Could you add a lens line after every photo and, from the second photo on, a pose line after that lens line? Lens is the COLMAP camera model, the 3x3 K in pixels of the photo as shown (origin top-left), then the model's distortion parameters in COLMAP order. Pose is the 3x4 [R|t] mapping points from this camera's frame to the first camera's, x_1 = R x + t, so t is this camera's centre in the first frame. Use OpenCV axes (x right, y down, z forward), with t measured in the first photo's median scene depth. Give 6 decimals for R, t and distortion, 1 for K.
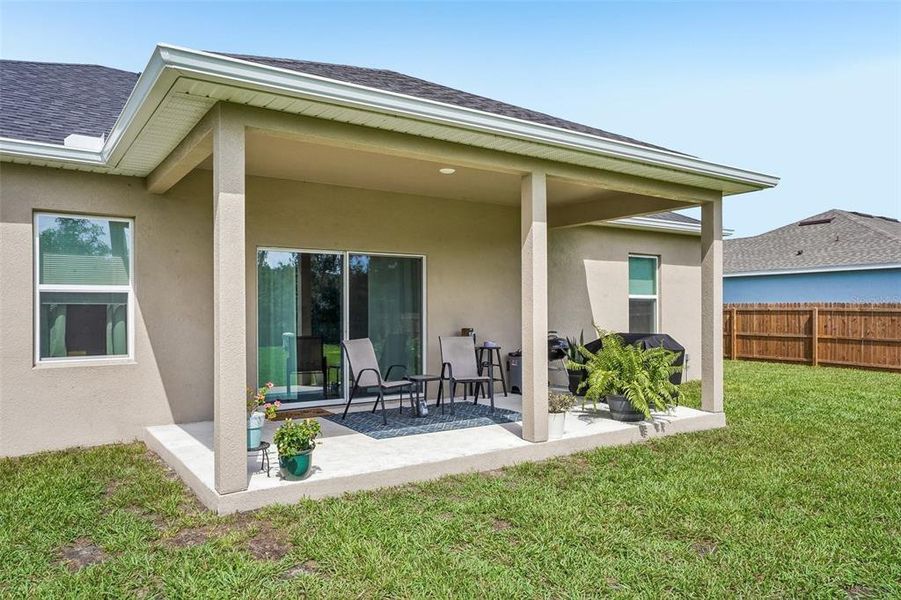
lens RADIAL K [[638.7, 0, 452.6], [0, 638.7, 313.8], [0, 0, 1]] dist [0.000126, -0.001795]
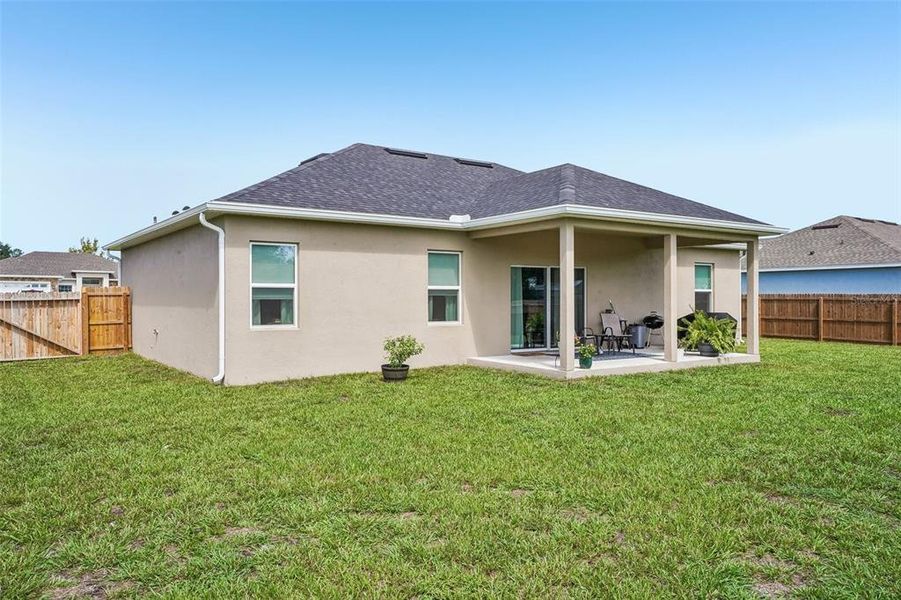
lens RADIAL K [[685.0, 0, 450.5], [0, 685.0, 300.0], [0, 0, 1]] dist [0.005832, 0.004309]
pose [[0.999995, 0.002917, 0.001099, -0.307035], [-0.002914, 0.999992, -0.002912, 0.003100], [-0.001108, 0.002908, 0.999995, -0.641293]]
